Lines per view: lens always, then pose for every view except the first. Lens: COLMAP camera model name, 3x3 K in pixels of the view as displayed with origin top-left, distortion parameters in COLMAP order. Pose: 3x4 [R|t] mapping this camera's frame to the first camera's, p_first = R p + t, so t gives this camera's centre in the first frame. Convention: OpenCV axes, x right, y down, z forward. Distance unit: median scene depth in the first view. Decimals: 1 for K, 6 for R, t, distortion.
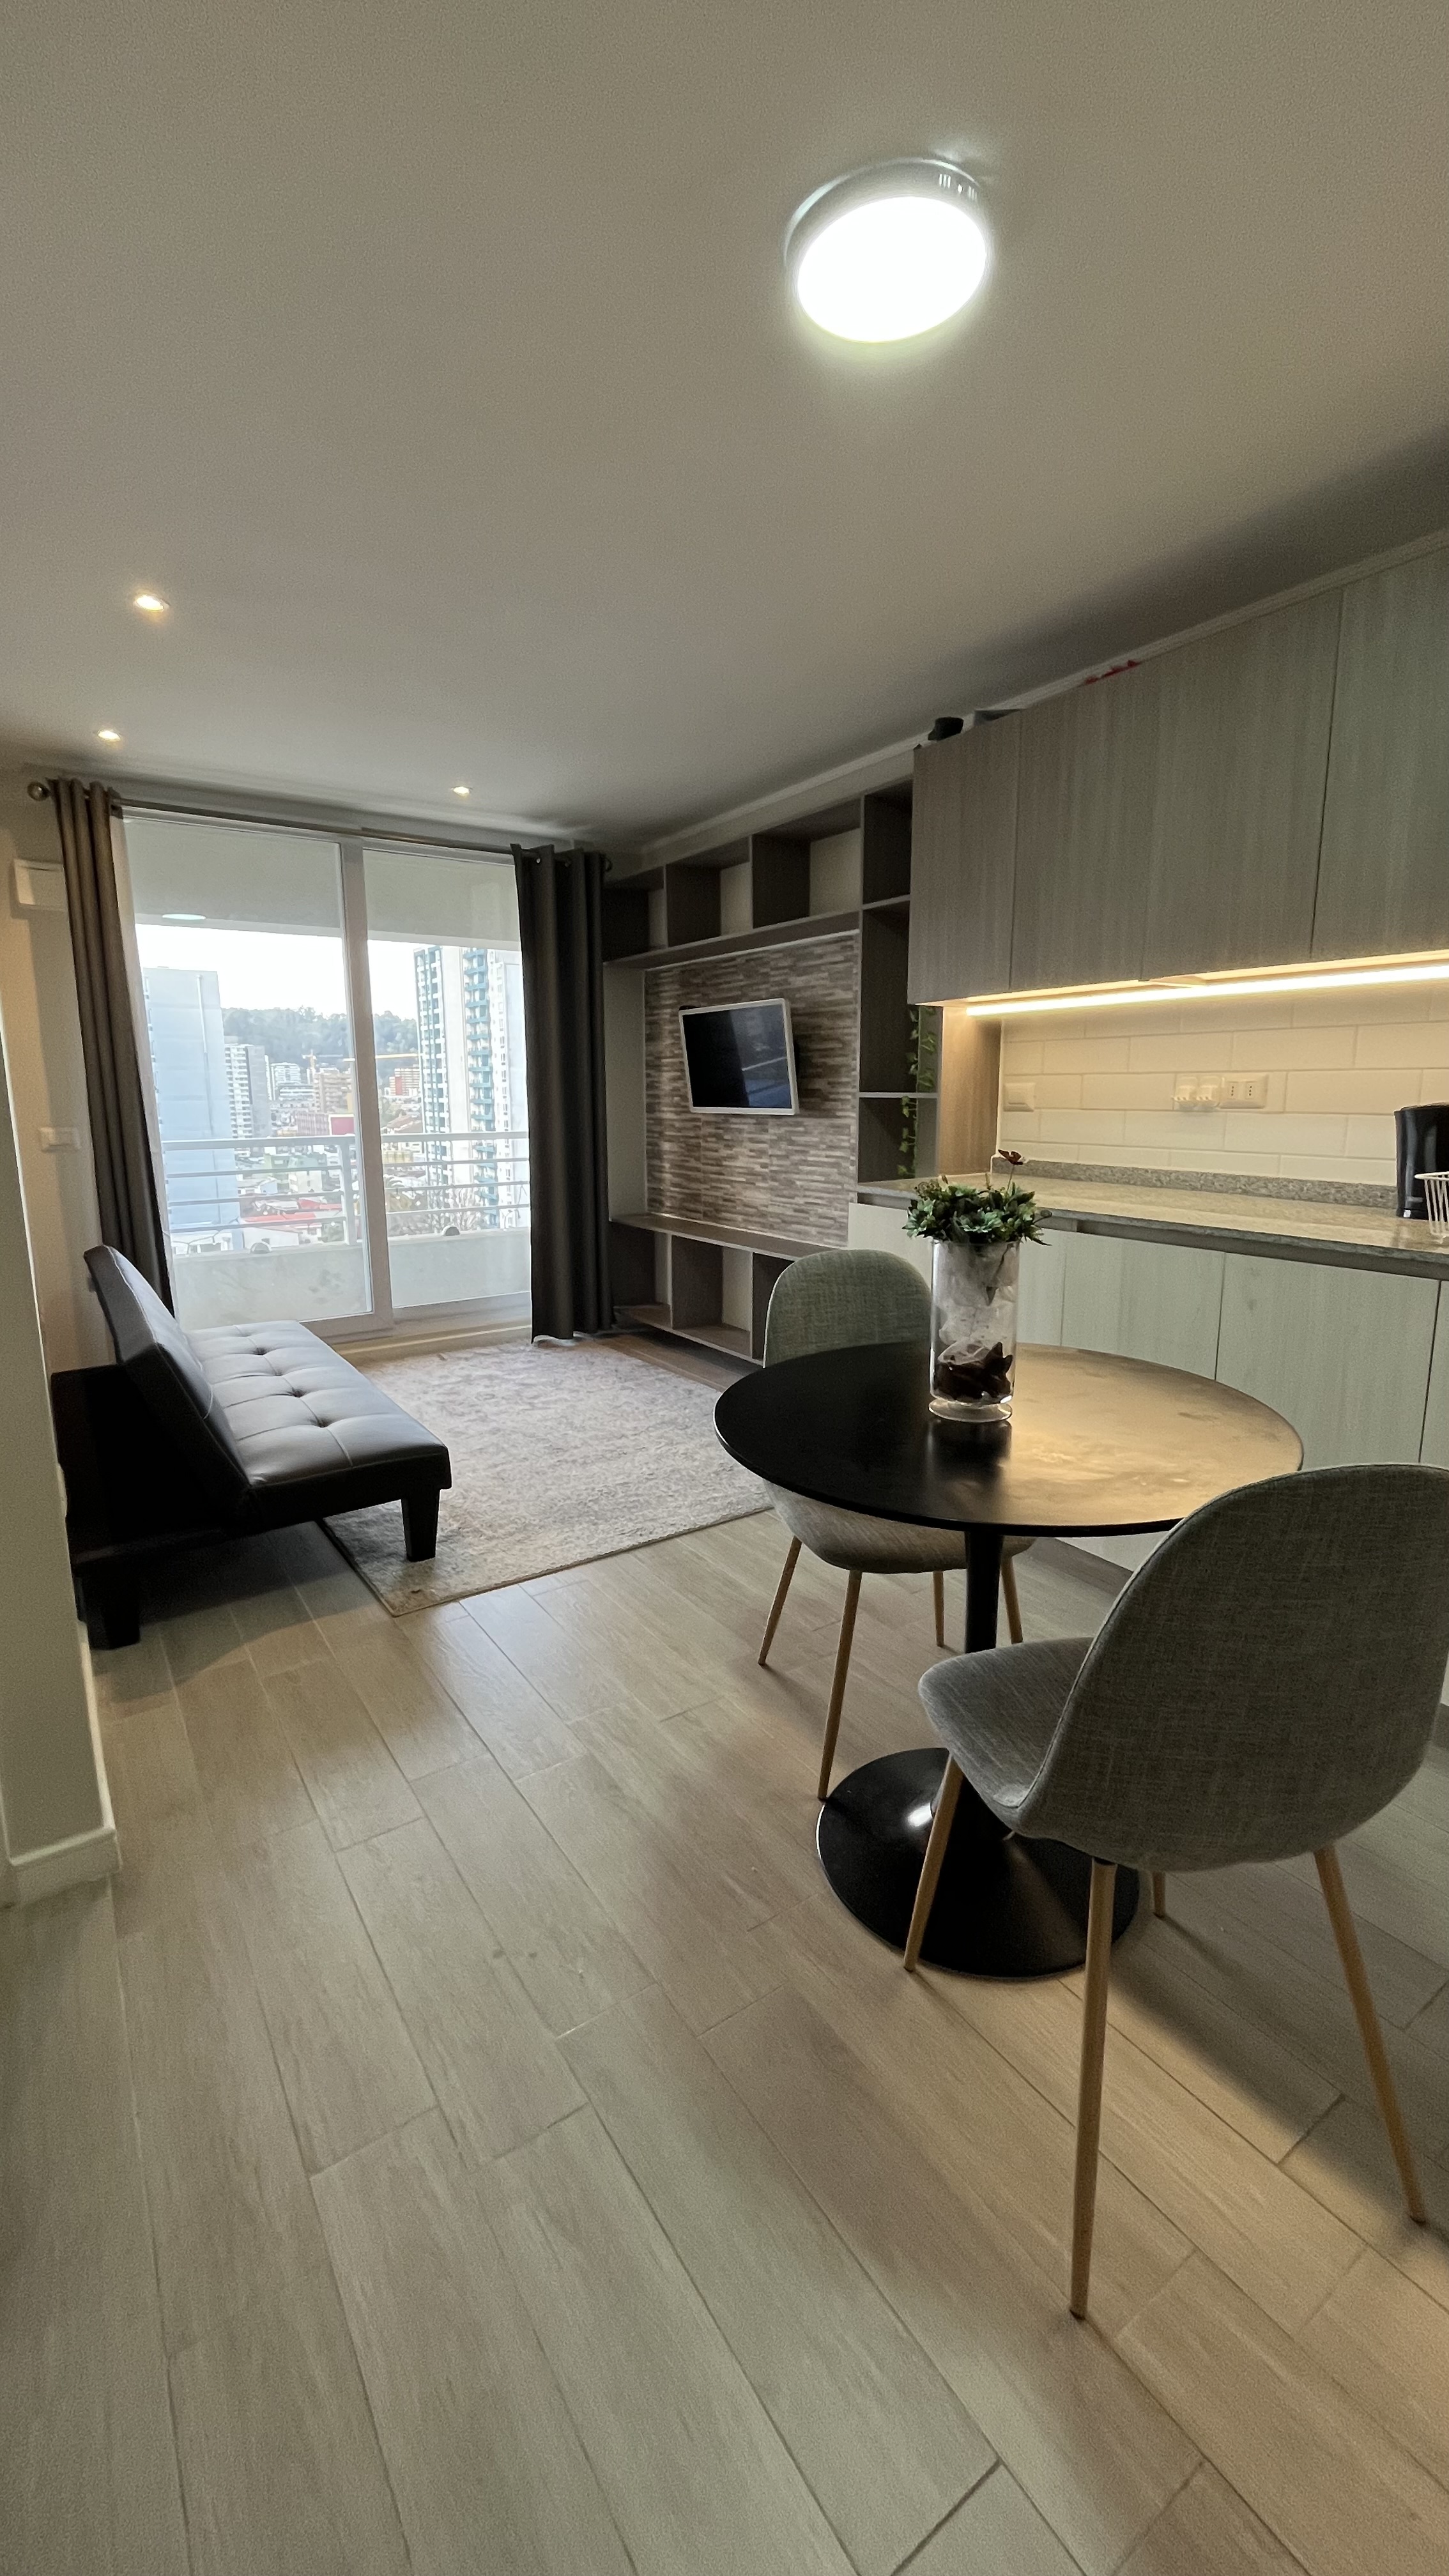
lens RADIAL K [[1035.8, 0, 726.2], [0, 1035.8, 1280.1], [0, 0, 1]] dist [-0.003908, 0.001143]
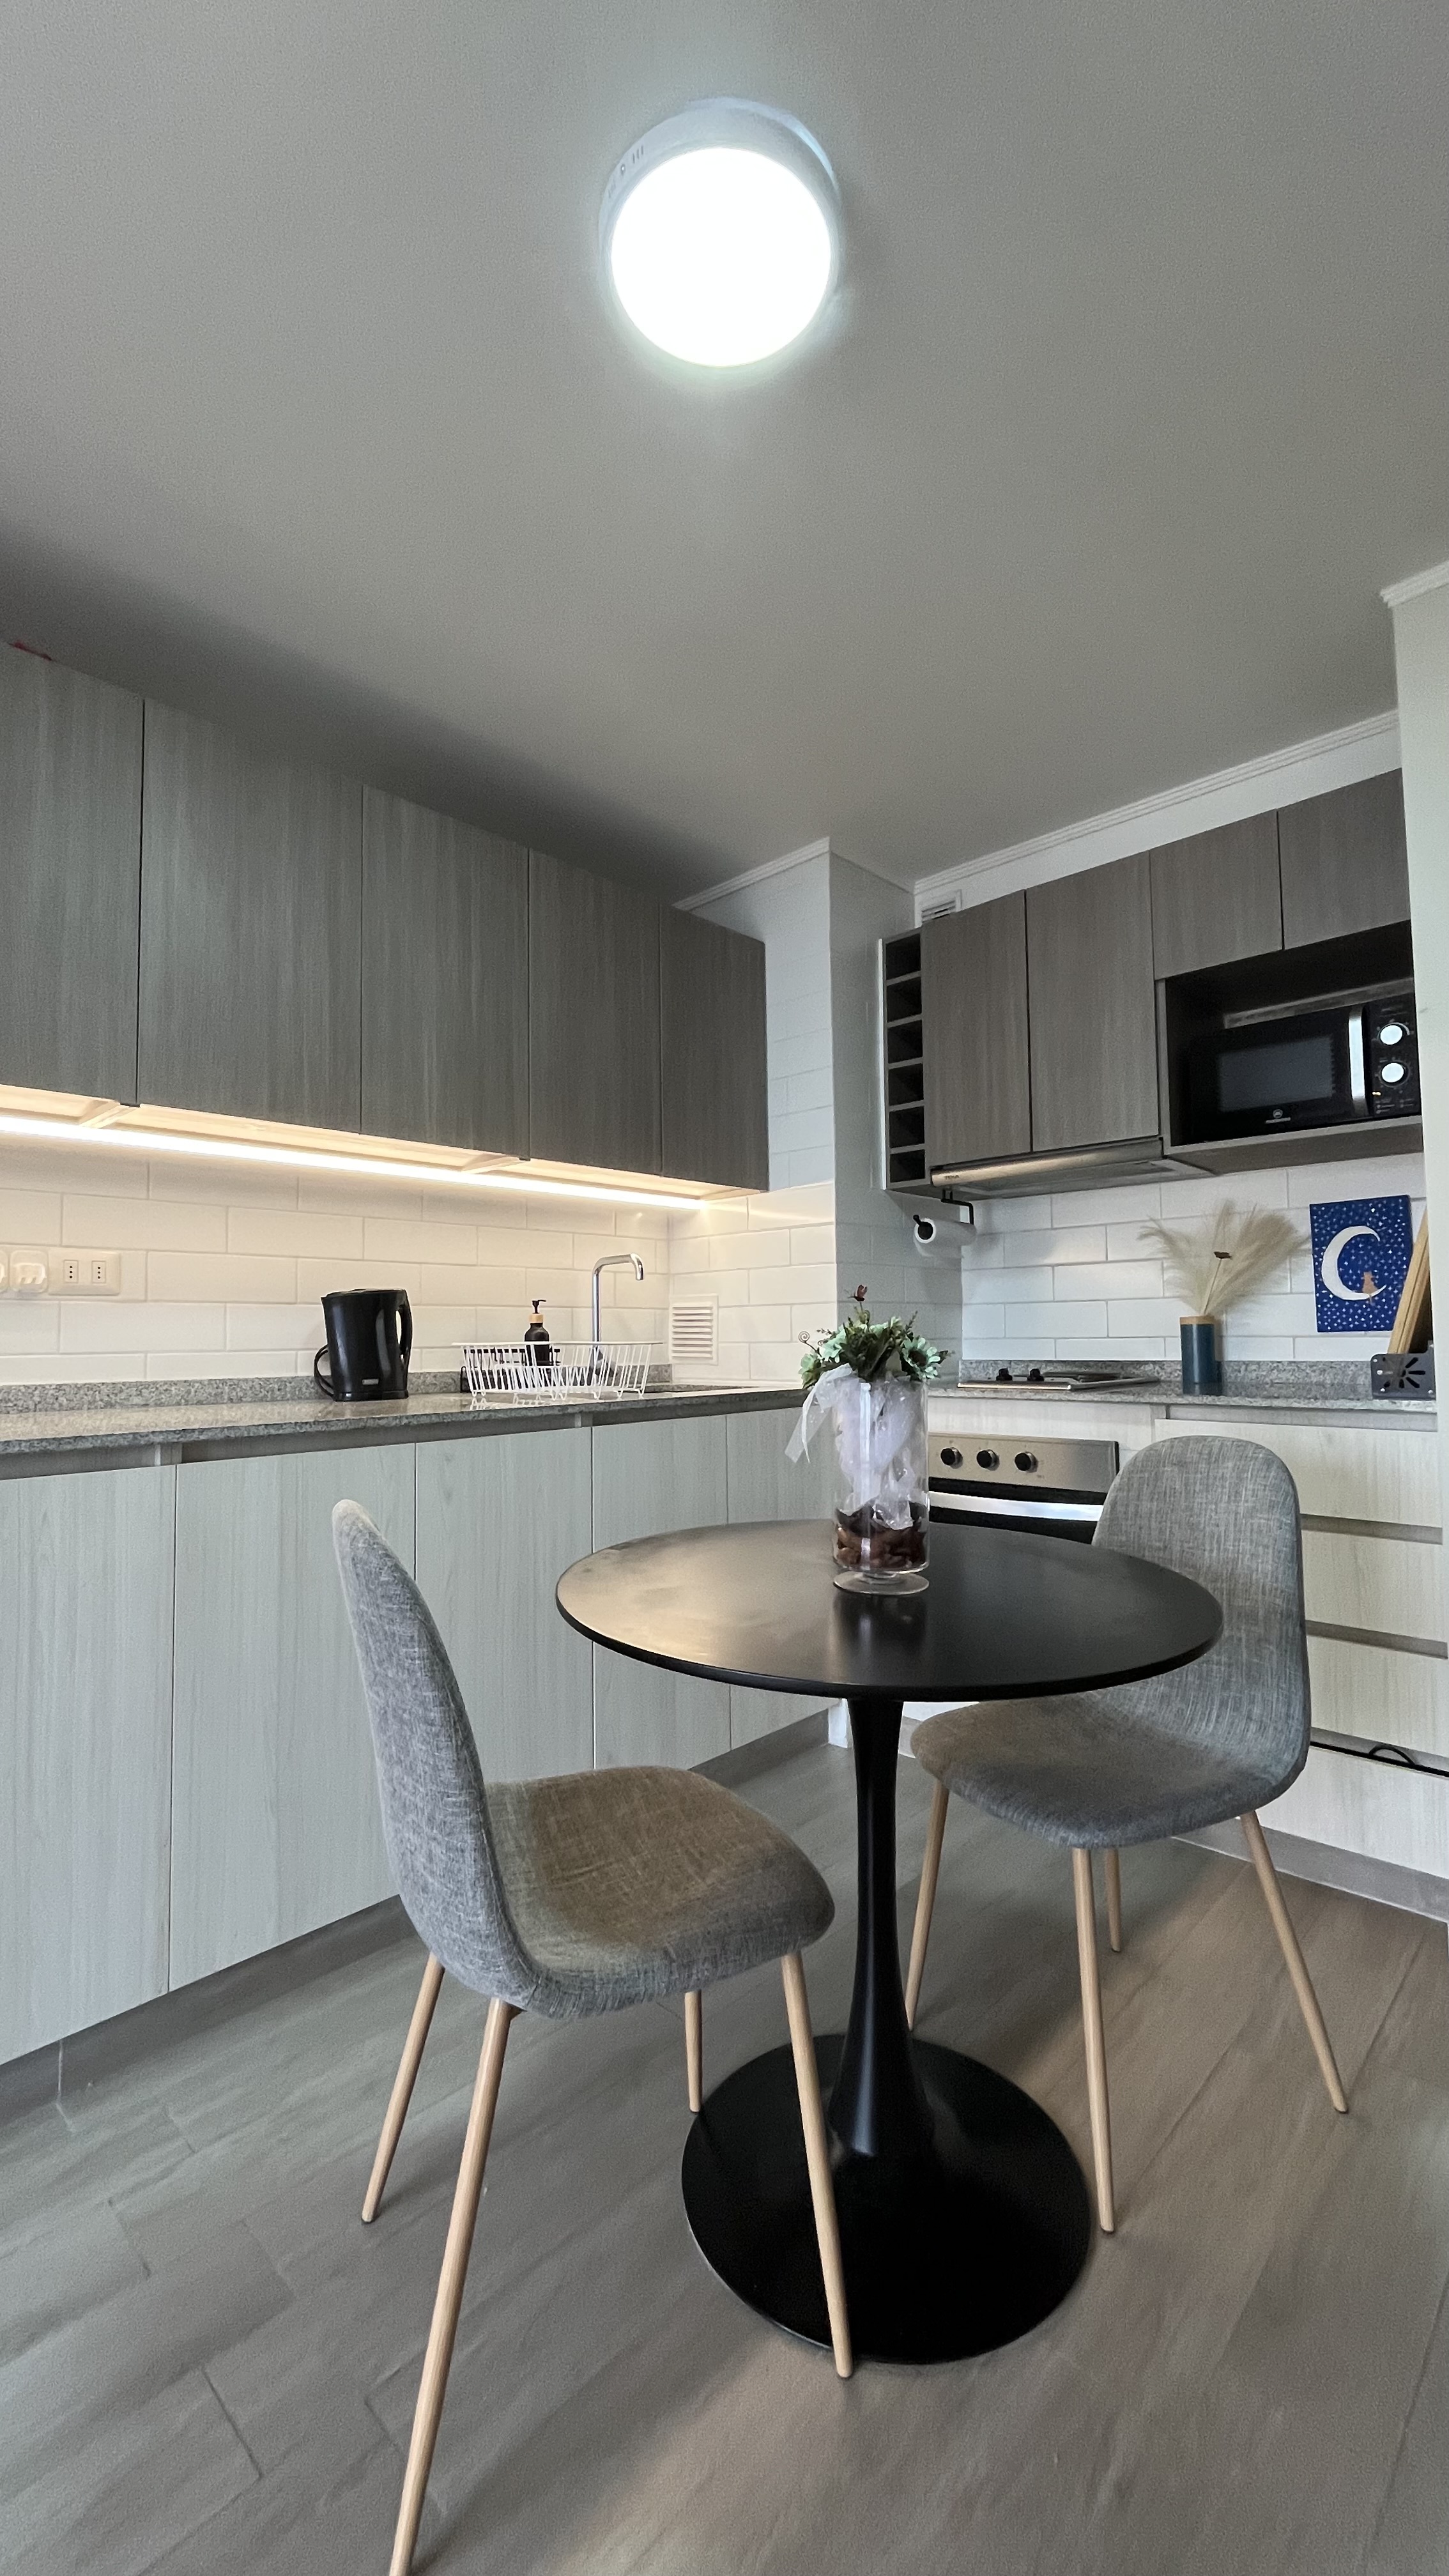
lens RADIAL K [[1035.8, 0, 731.7], [0, 1035.8, 1282.4], [0, 0, 1]] dist [-0.003908, 0.001143]
pose [[-0.212836, 0.056007, 0.975481, -0.225186], [0.188635, 0.981929, -0.015219, -0.051091], [-0.958706, 0.180771, -0.219555, 0.482541]]
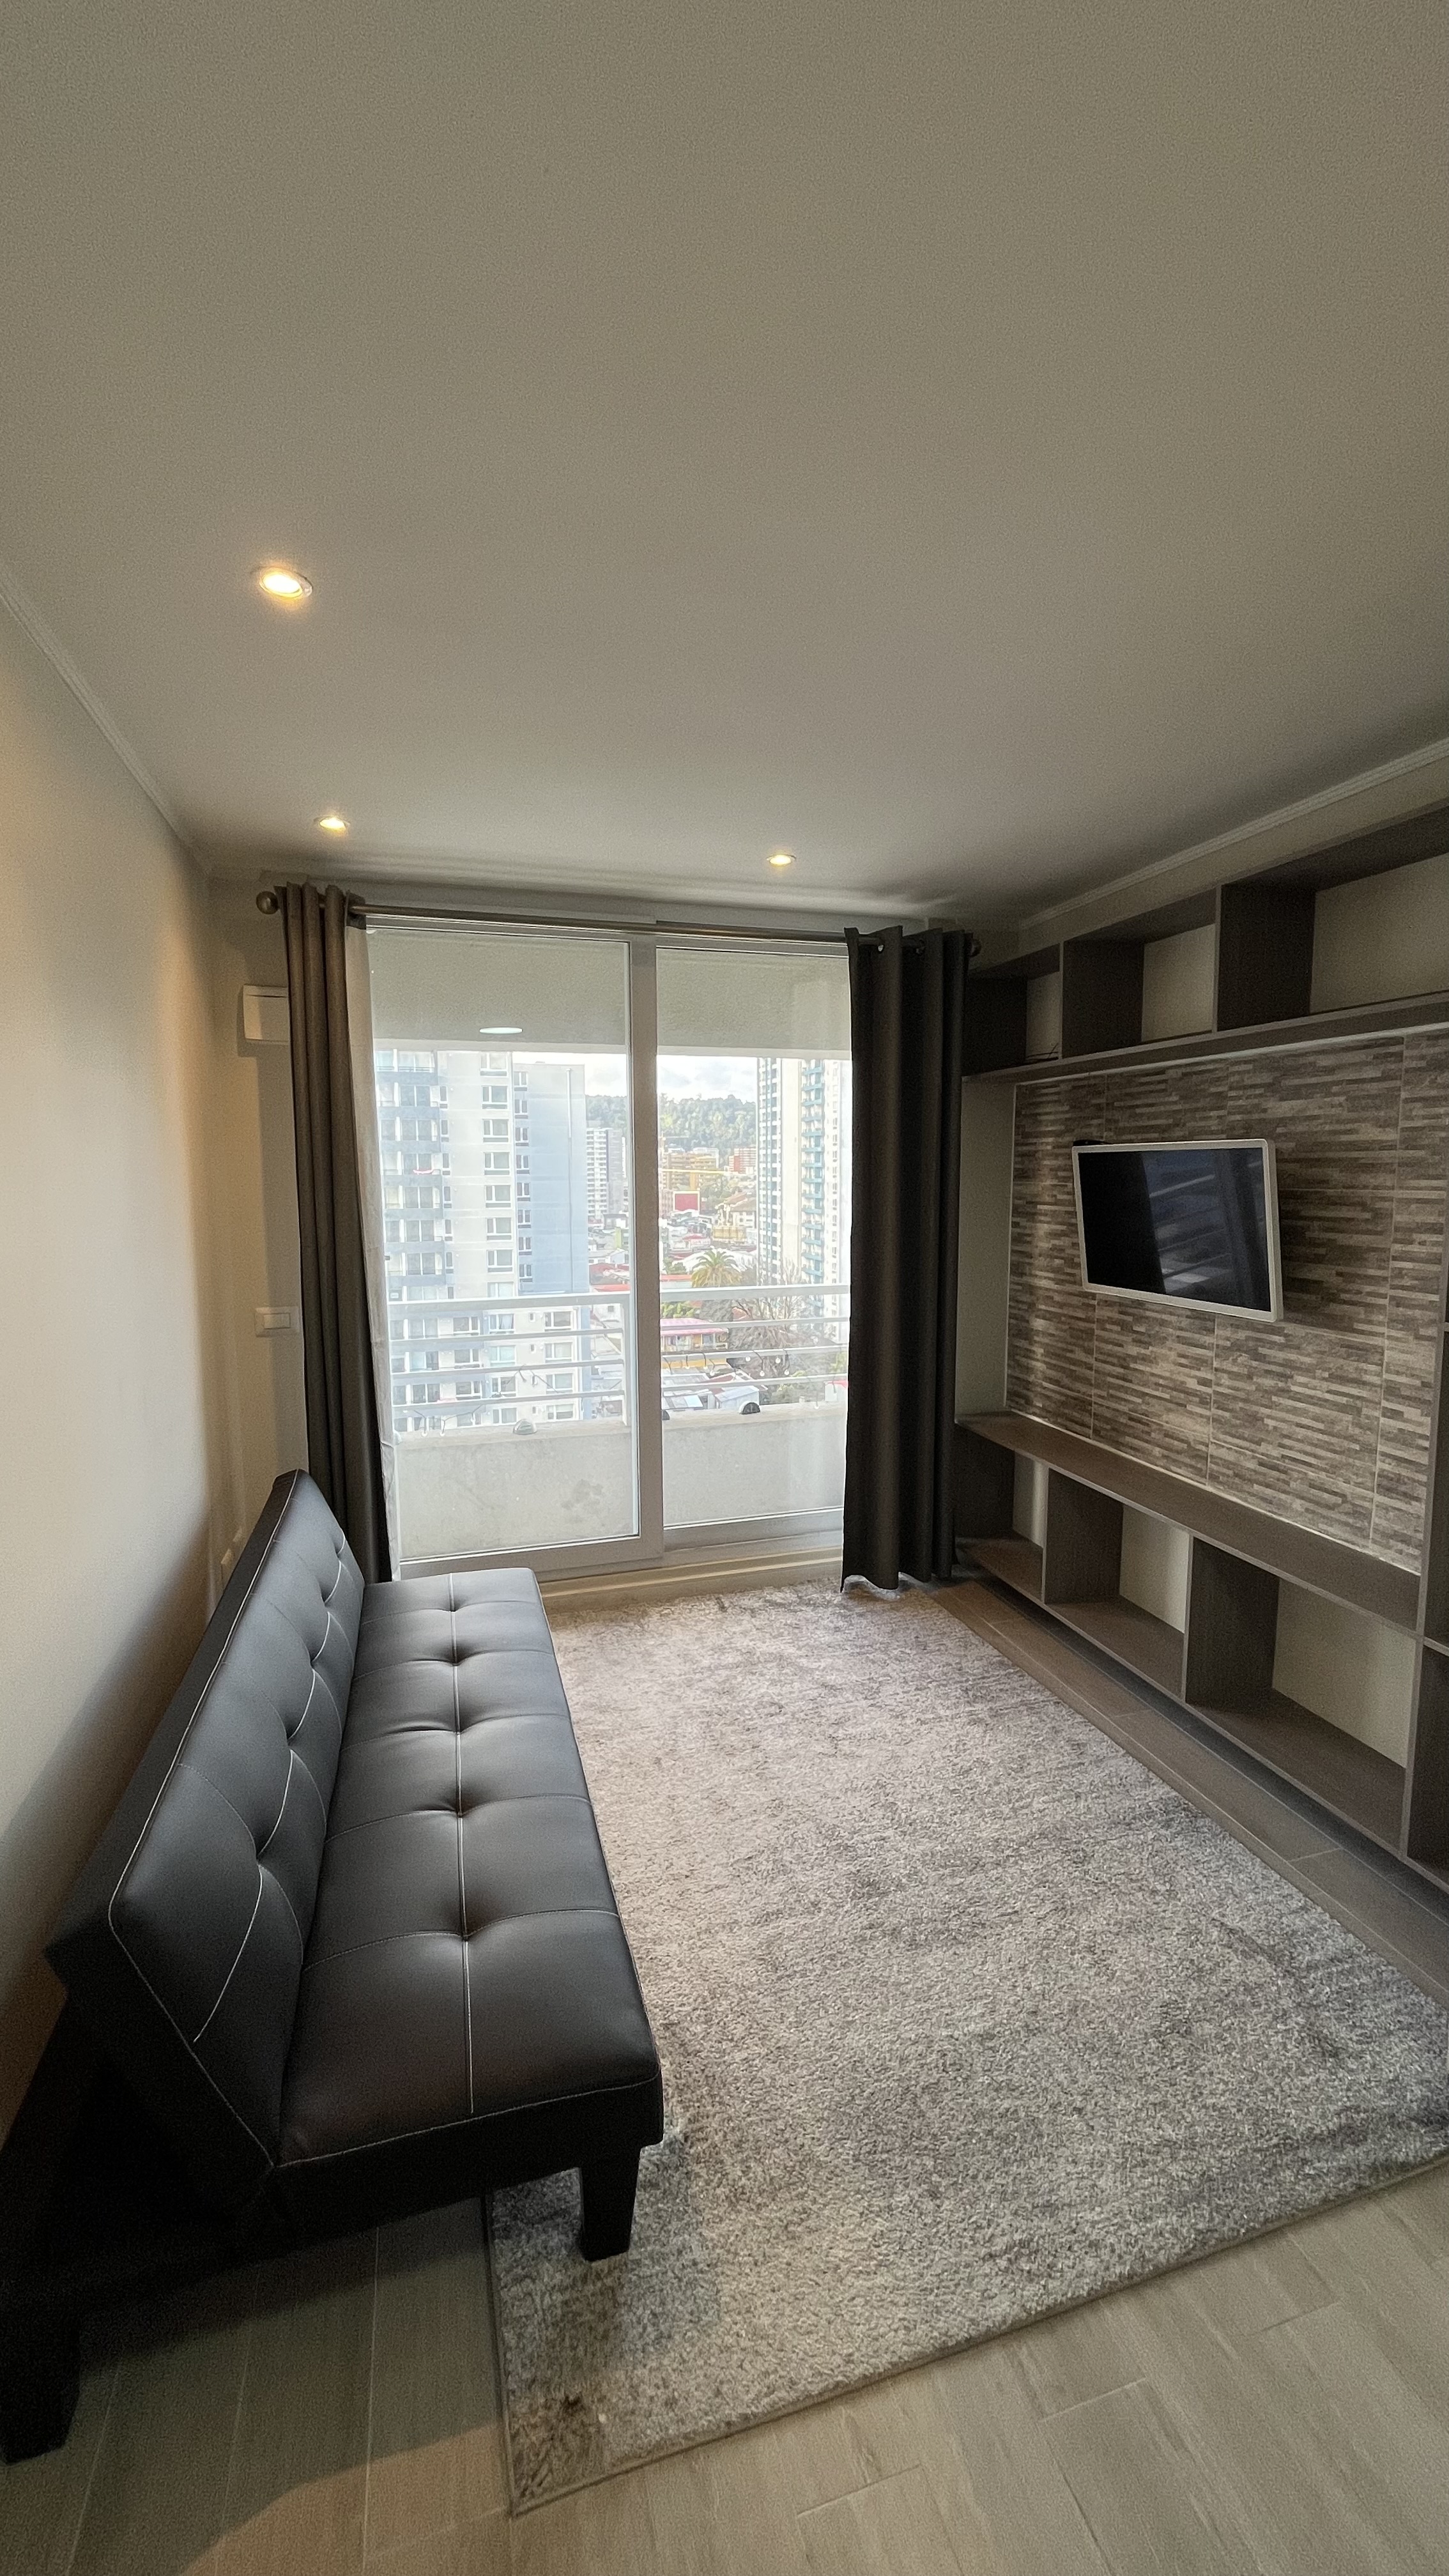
lens RADIAL K [[1035.8, 0, 728.4], [0, 1035.8, 1285.2], [0, 0, 1]] dist [-0.003908, 0.001143]
pose [[0.952603, 0.034364, -0.302269, -0.061127], [-0.055443, 0.996570, -0.061432, -0.129680], [0.299121, 0.075279, 0.951241, 0.322367]]
